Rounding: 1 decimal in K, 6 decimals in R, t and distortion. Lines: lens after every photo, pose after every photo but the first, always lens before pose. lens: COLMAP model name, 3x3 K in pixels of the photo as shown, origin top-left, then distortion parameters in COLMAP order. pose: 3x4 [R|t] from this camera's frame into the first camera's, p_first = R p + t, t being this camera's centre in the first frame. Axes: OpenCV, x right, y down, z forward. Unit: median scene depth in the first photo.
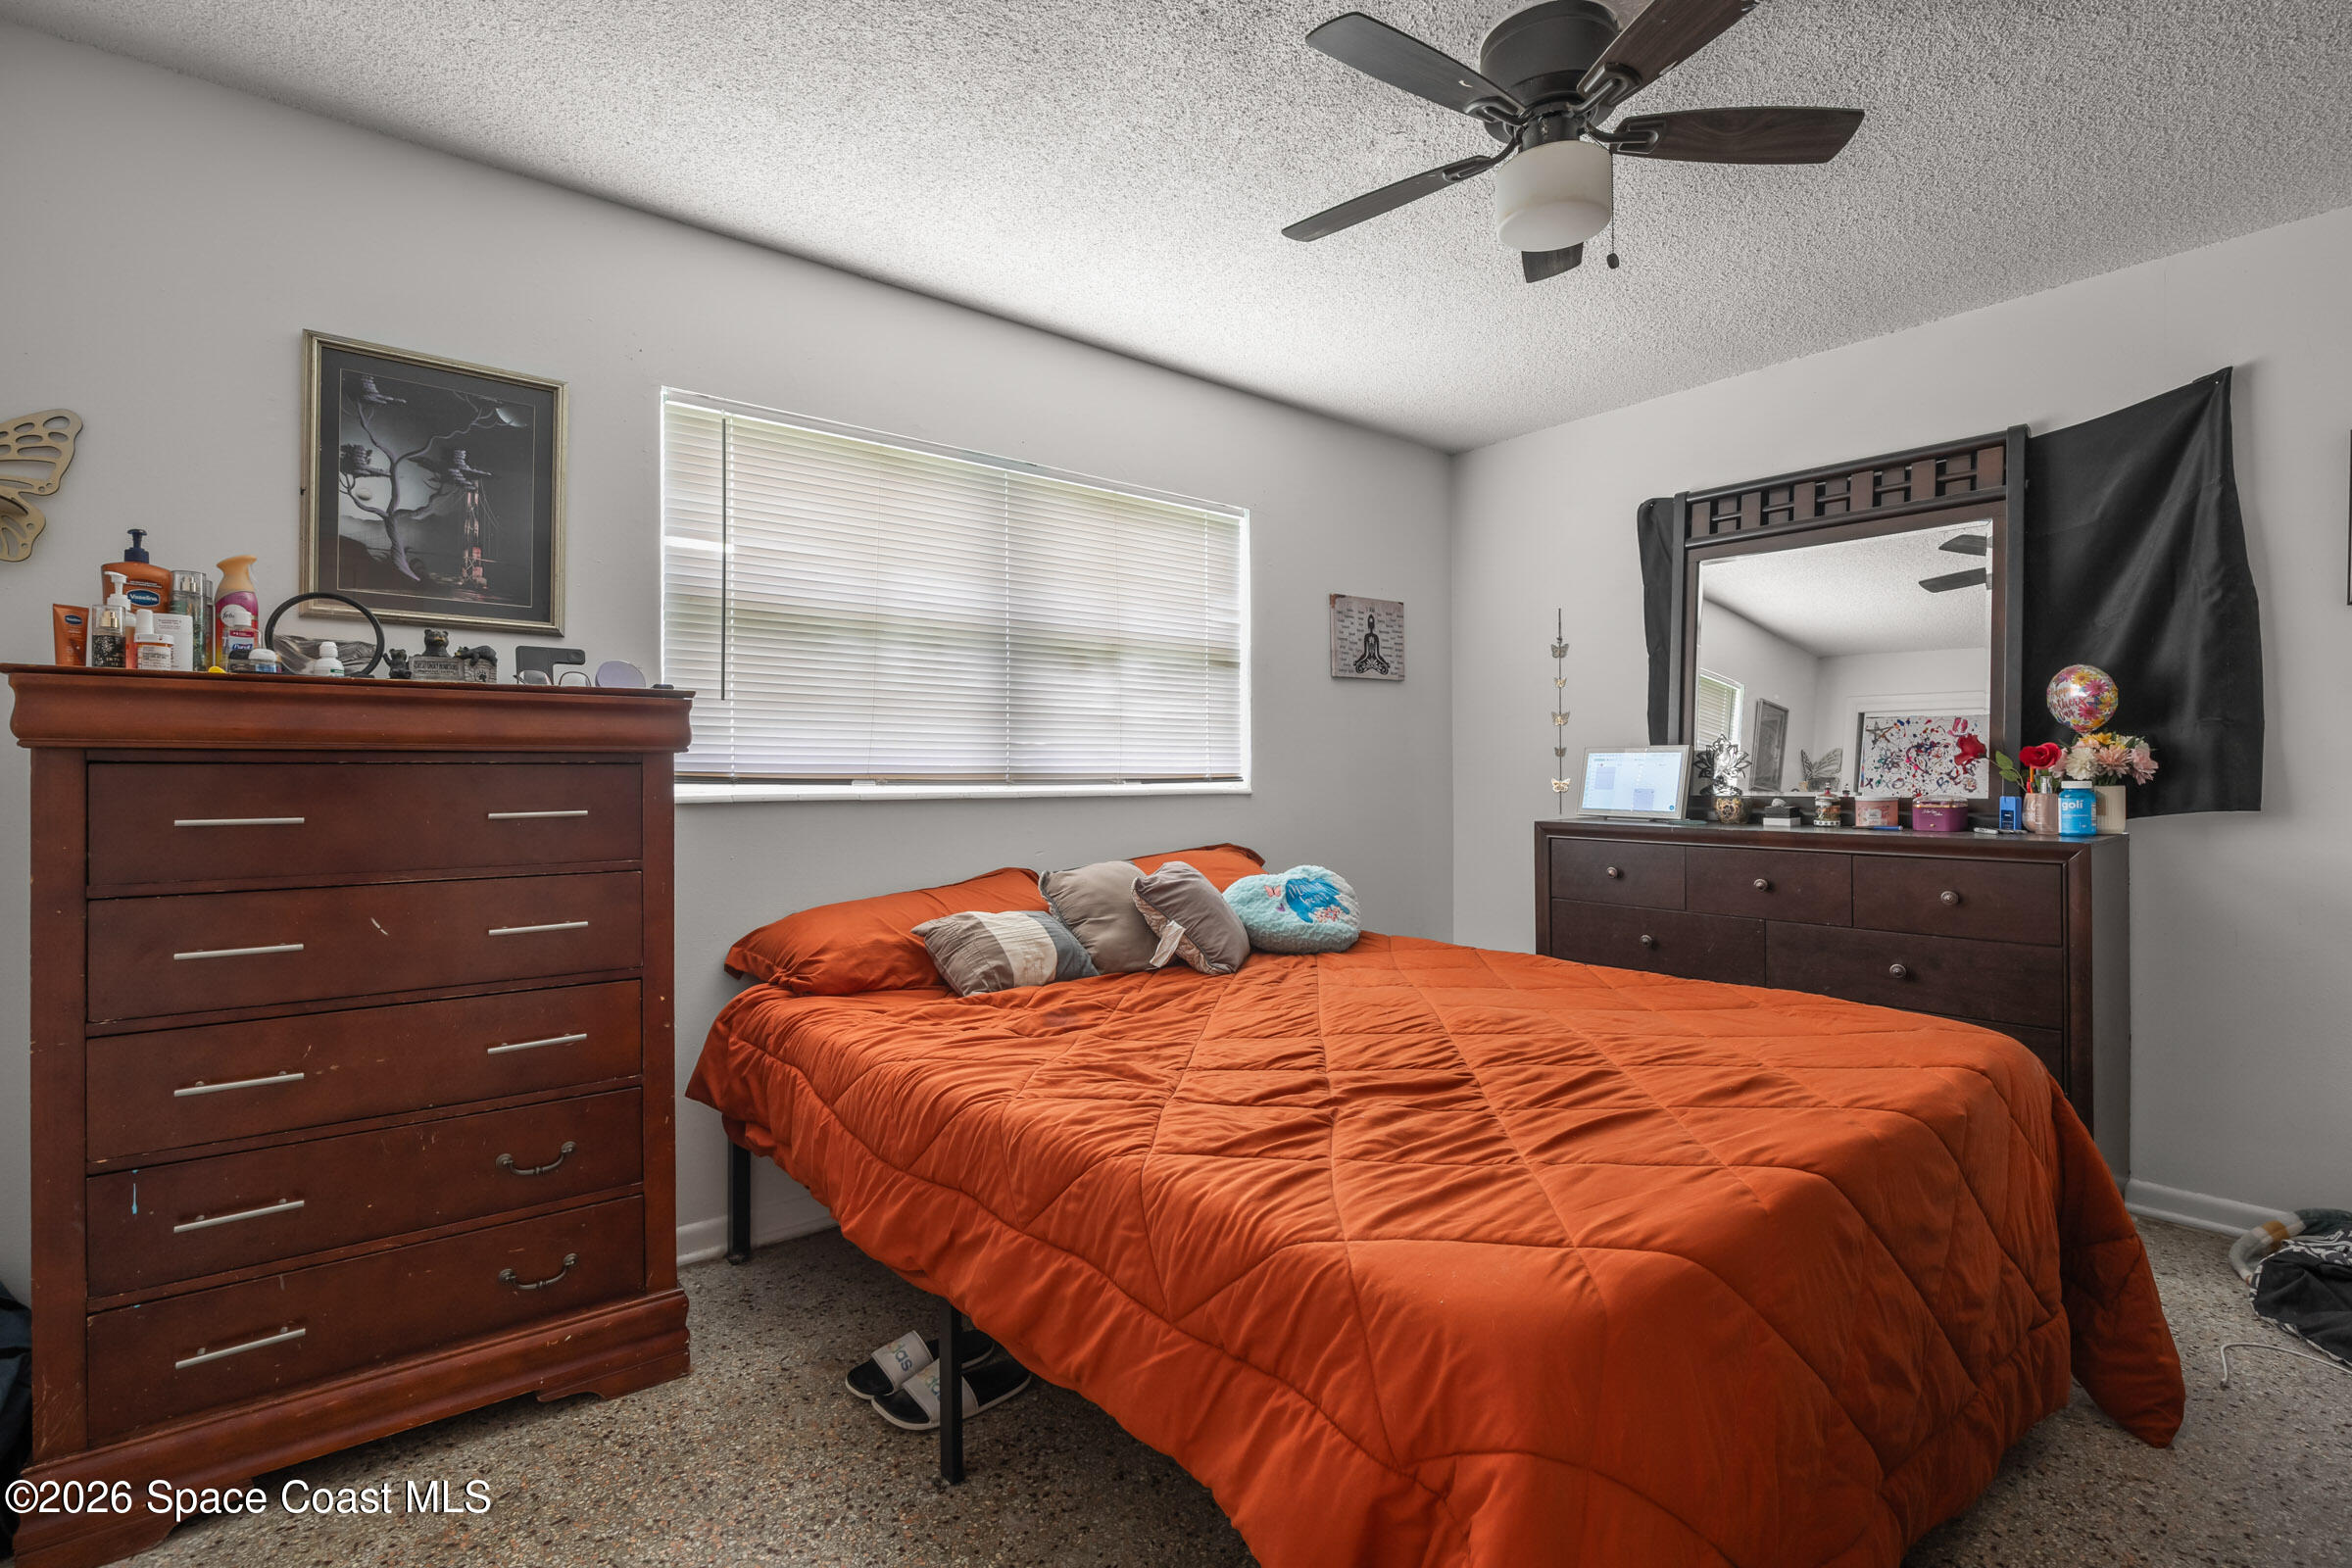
lens RADIAL K [[1083.7, 0, 1182.6], [0, 1083.7, 779.6], [0, 0, 1]] dist [-0.014655, 0.000200]
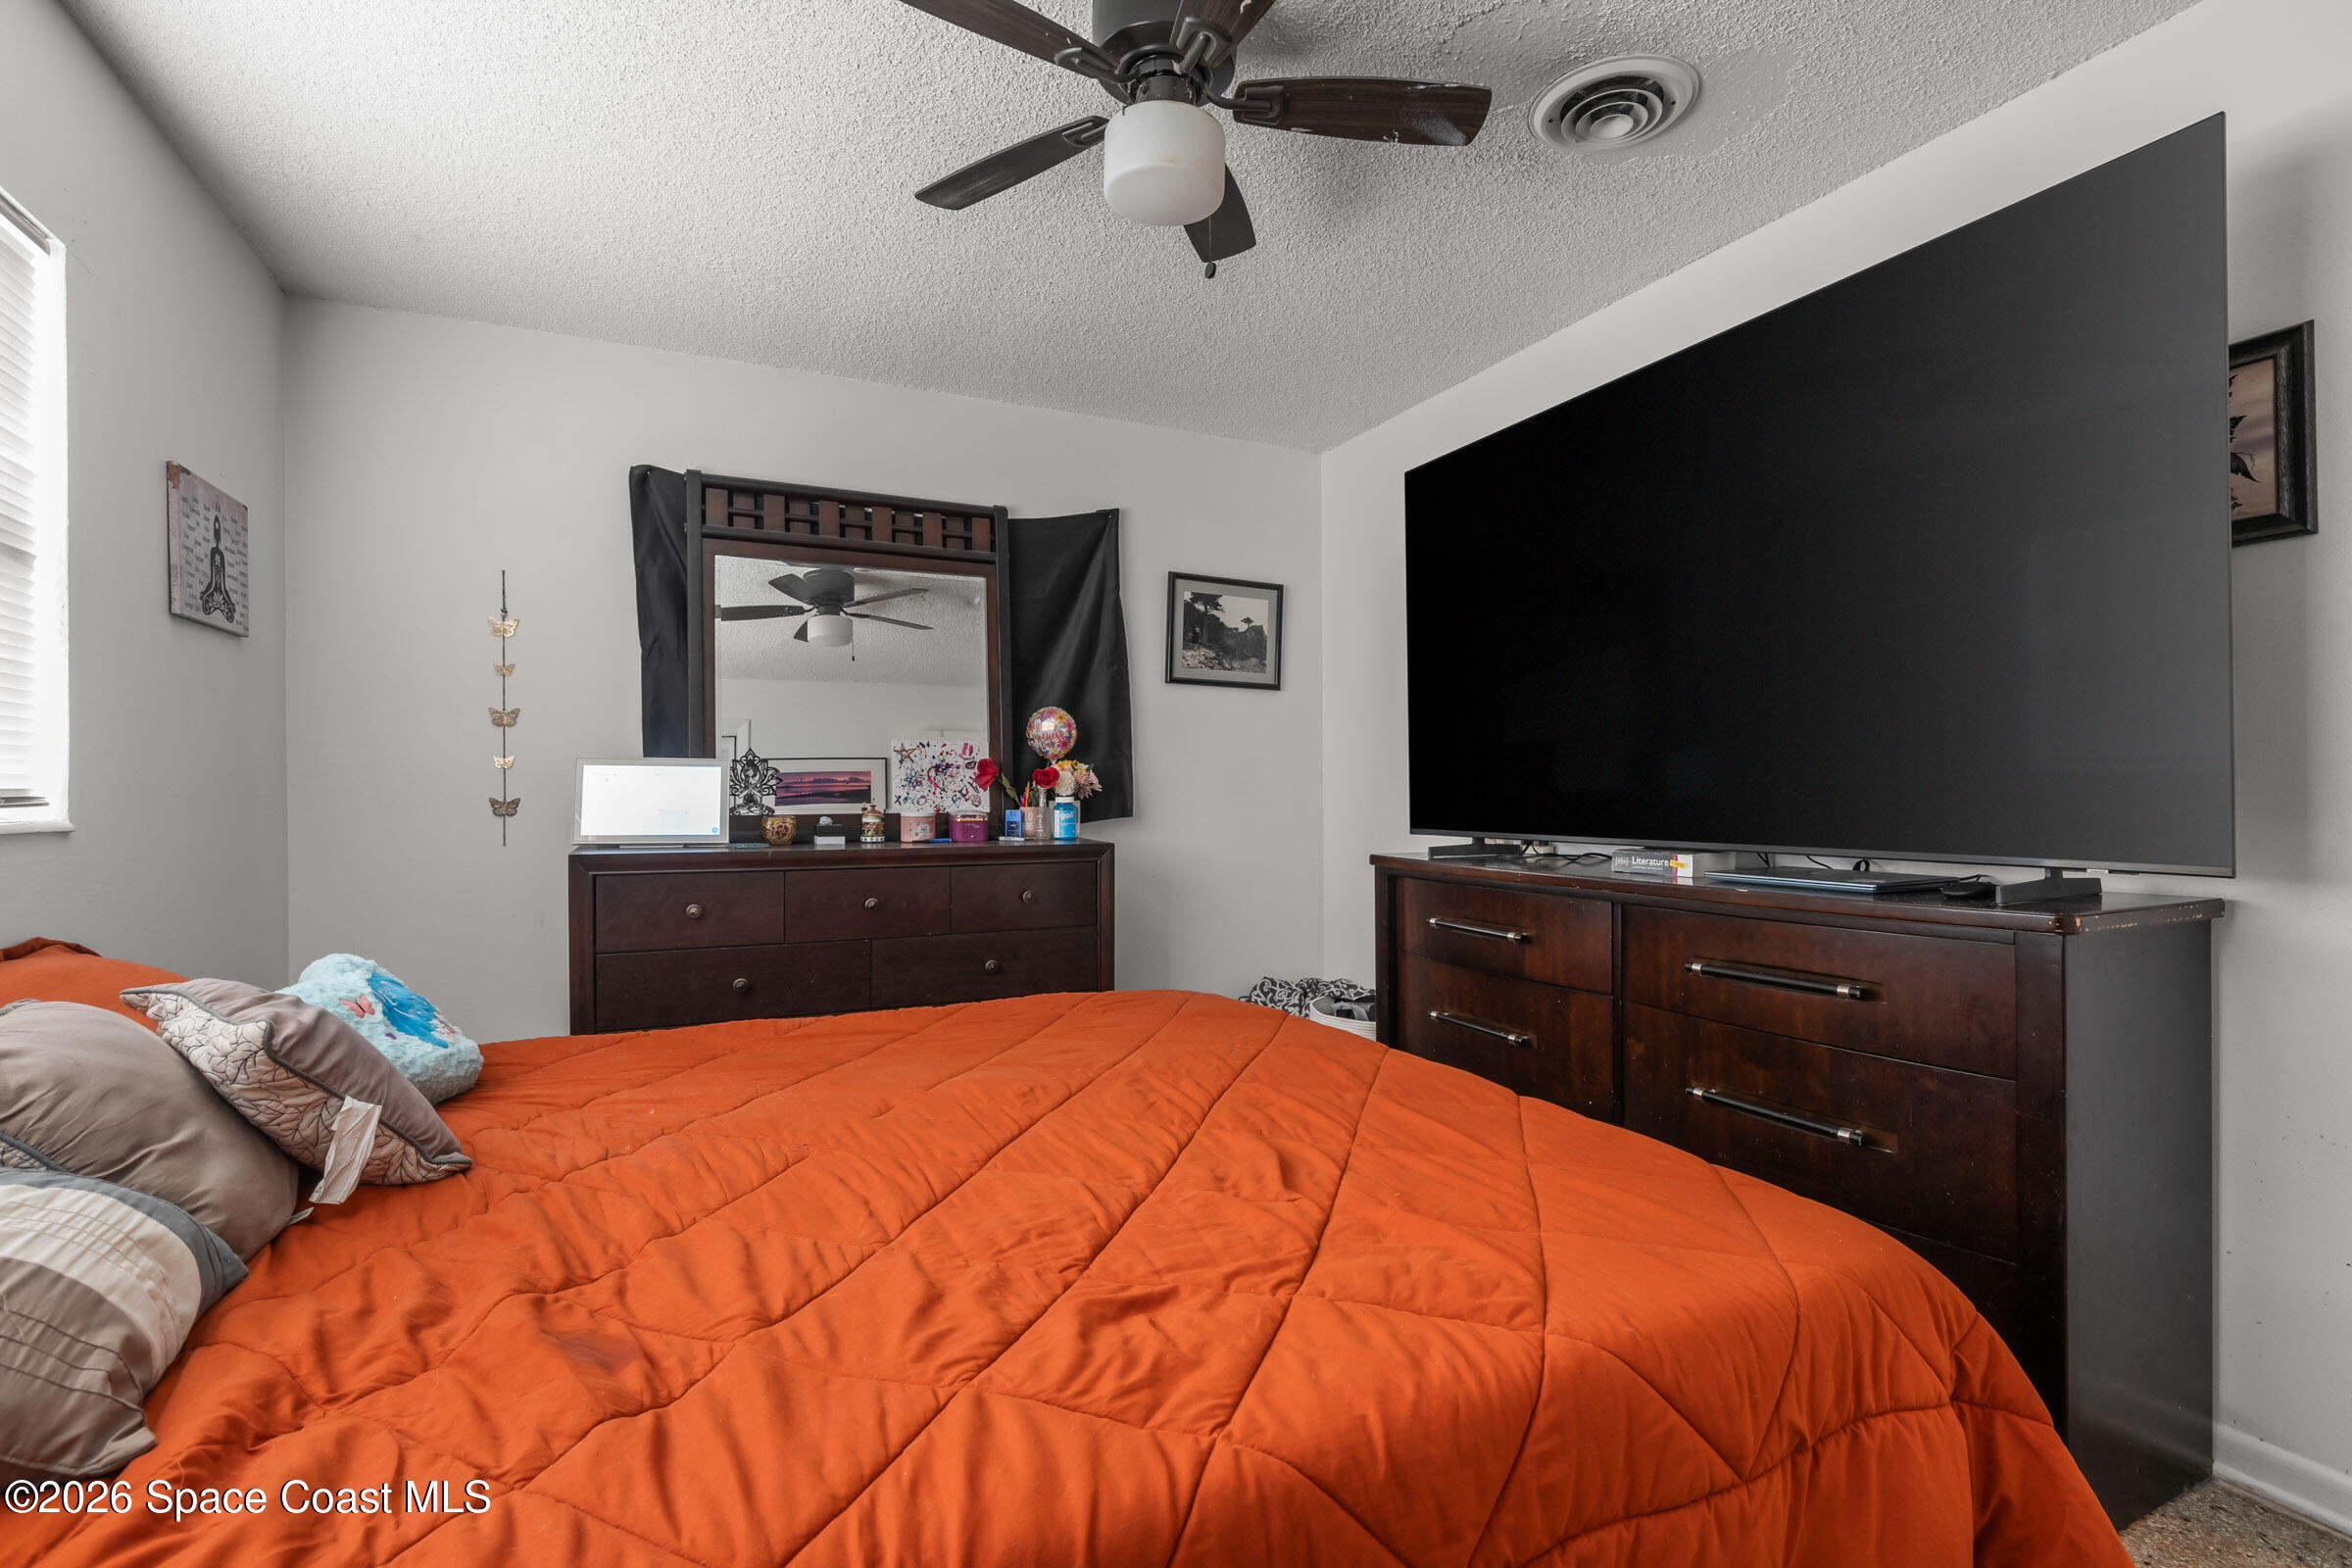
lens RADIAL K [[1083.7, 0, 1179.9], [0, 1083.7, 792.2], [0, 0, 1]] dist [-0.014655, 0.000200]
pose [[0.226807, 0.001394, 0.973939, -0.350785], [0.006872, 0.999972, -0.003032, 0.000541], [-0.973915, 0.007381, 0.226791, 0.493115]]
